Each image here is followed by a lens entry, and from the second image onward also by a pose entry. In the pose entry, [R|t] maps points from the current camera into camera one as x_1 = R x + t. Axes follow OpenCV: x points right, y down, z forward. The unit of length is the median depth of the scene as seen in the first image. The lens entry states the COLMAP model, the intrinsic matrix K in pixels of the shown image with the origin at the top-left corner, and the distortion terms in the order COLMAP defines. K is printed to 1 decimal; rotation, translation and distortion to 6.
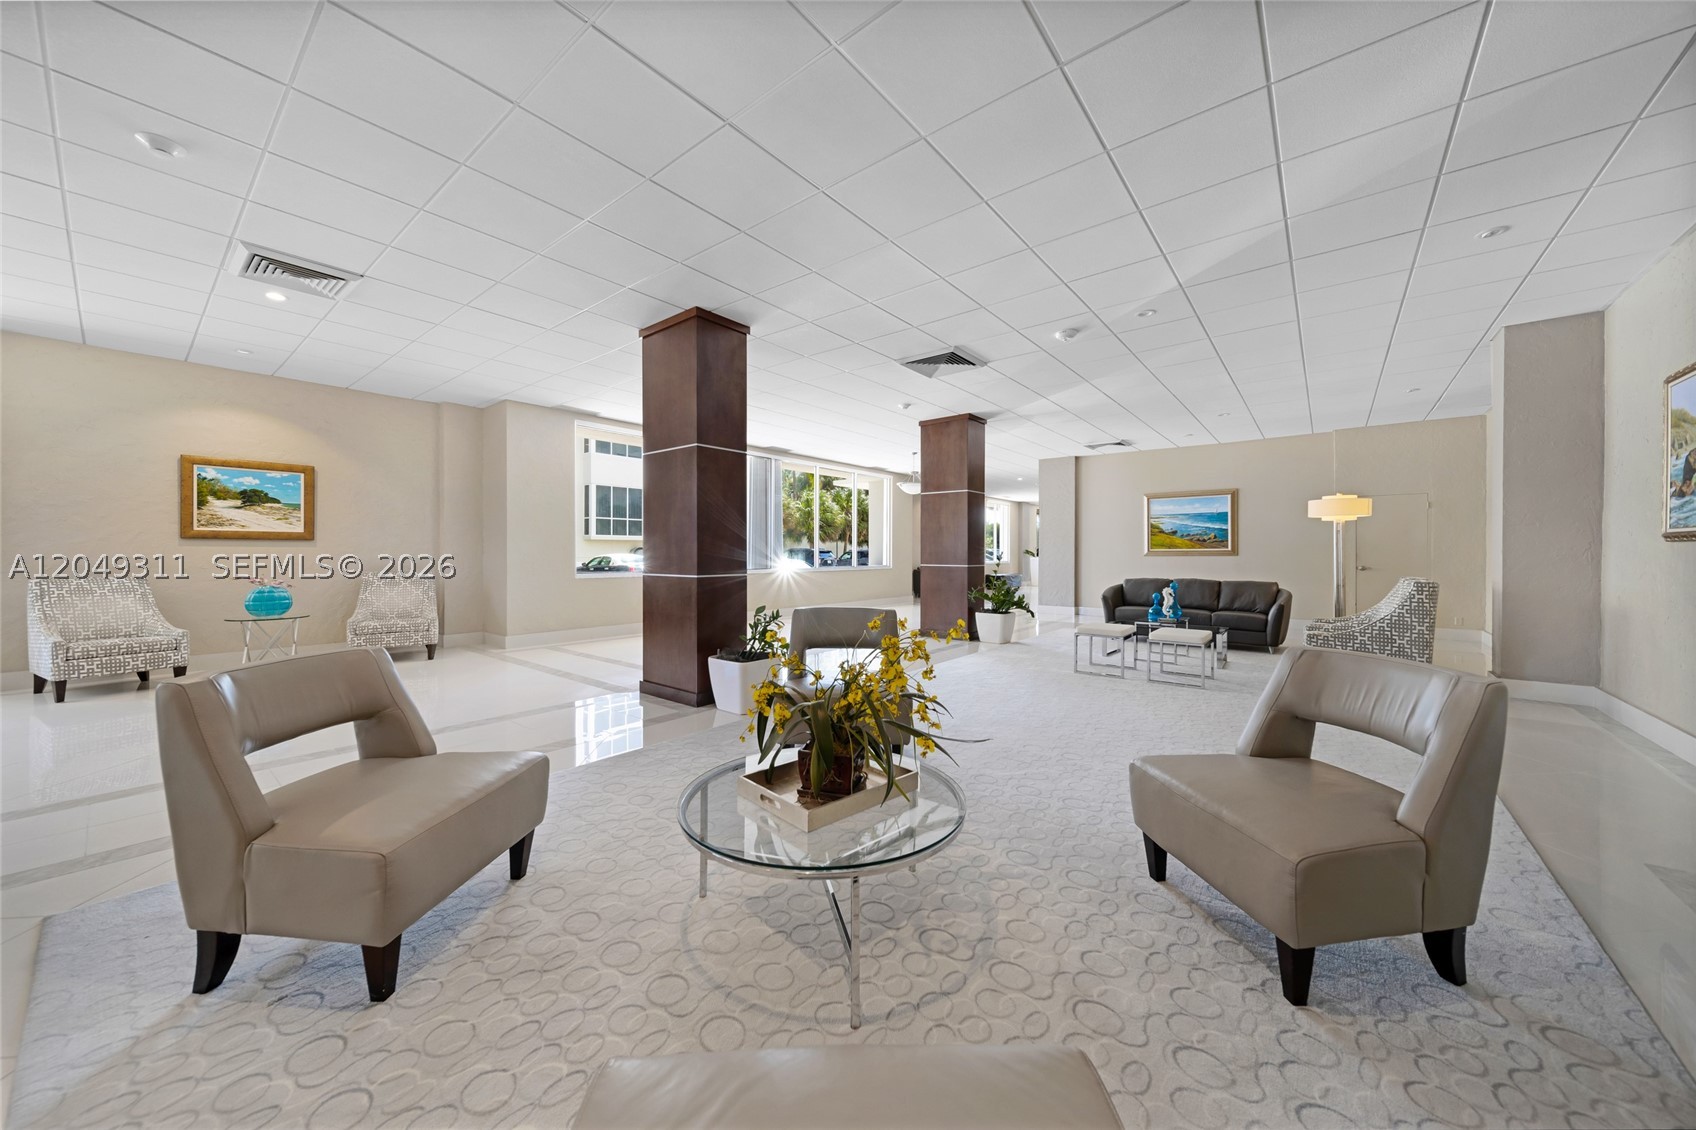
lens RADIAL K [[586.3, 0, 846.4], [0, 586.3, 562.9], [0, 0, 1]] dist [0.001427, -0.000098]
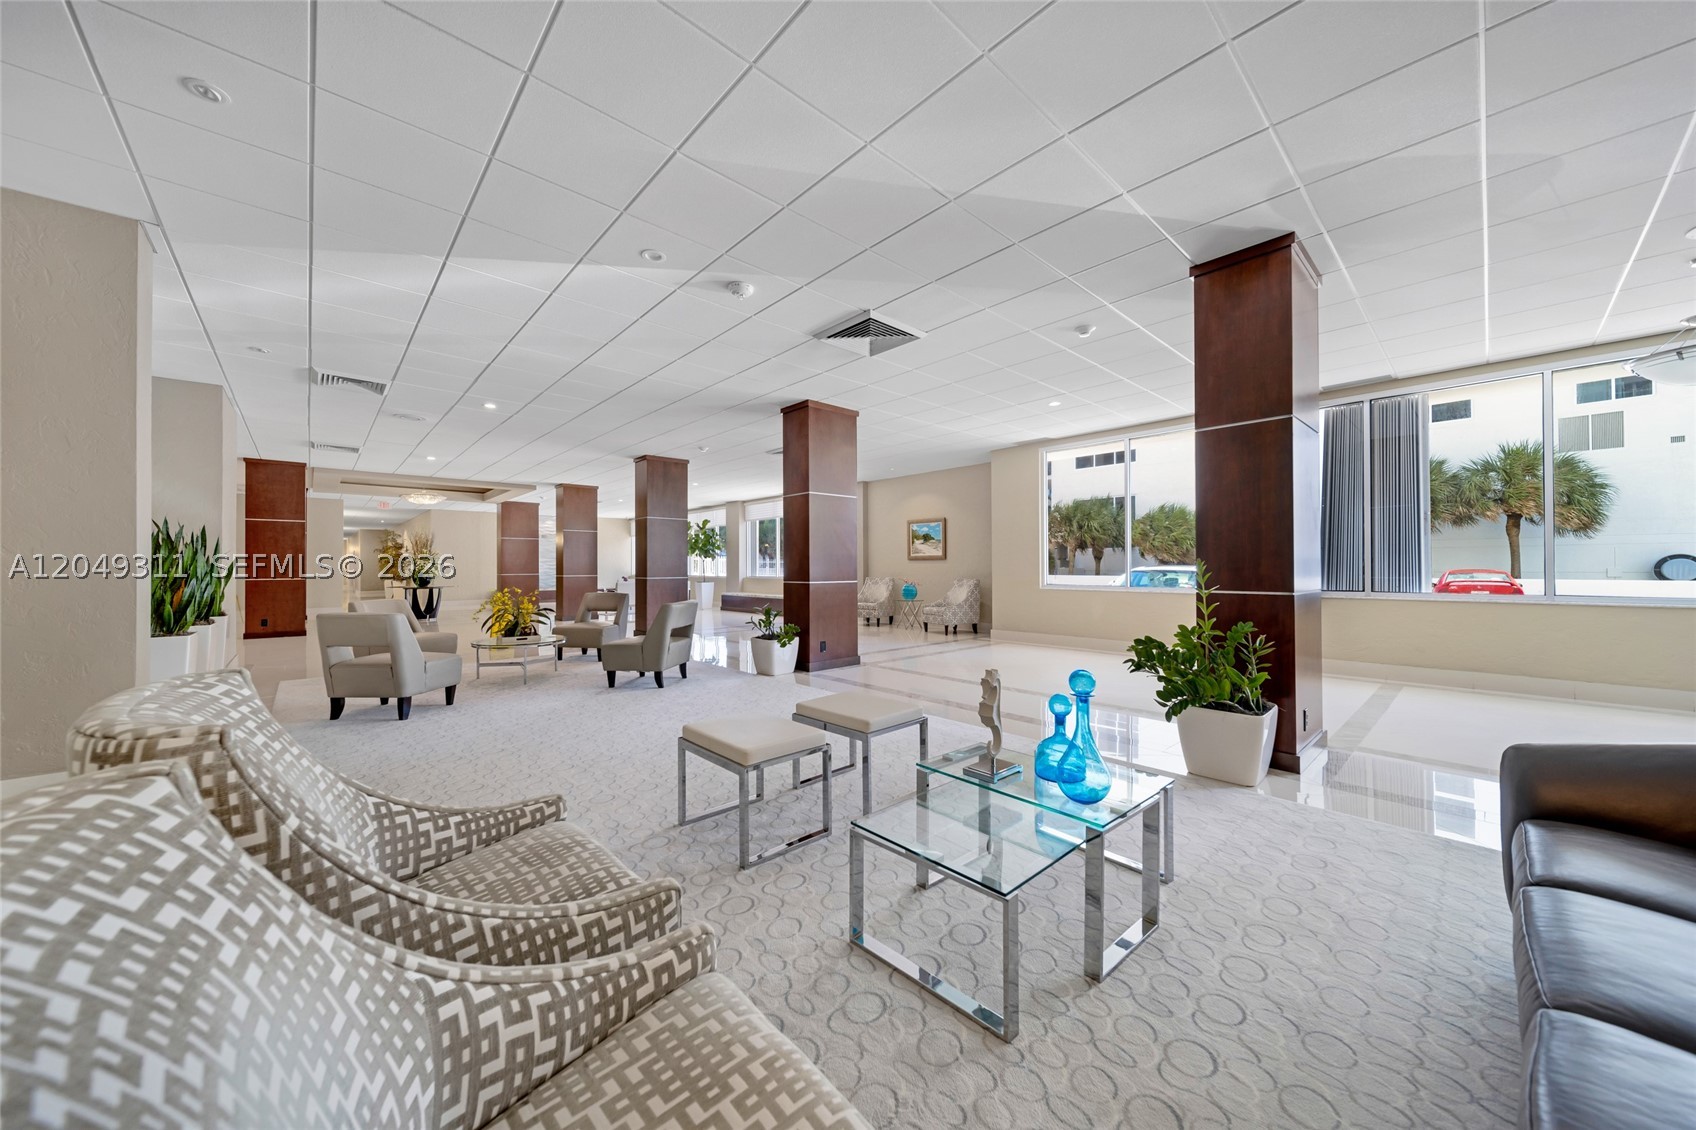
lens RADIAL K [[586.3, 0, 846.4], [0, 586.3, 562.9], [0, 0, 1]] dist [0.001427, -0.000098]
pose [[-0.152006, -0.017104, -0.988232, 0.890591], [-0.019047, 0.999715, -0.014373, 0.003073], [0.988196, 0.016639, -0.152289, 0.996505]]
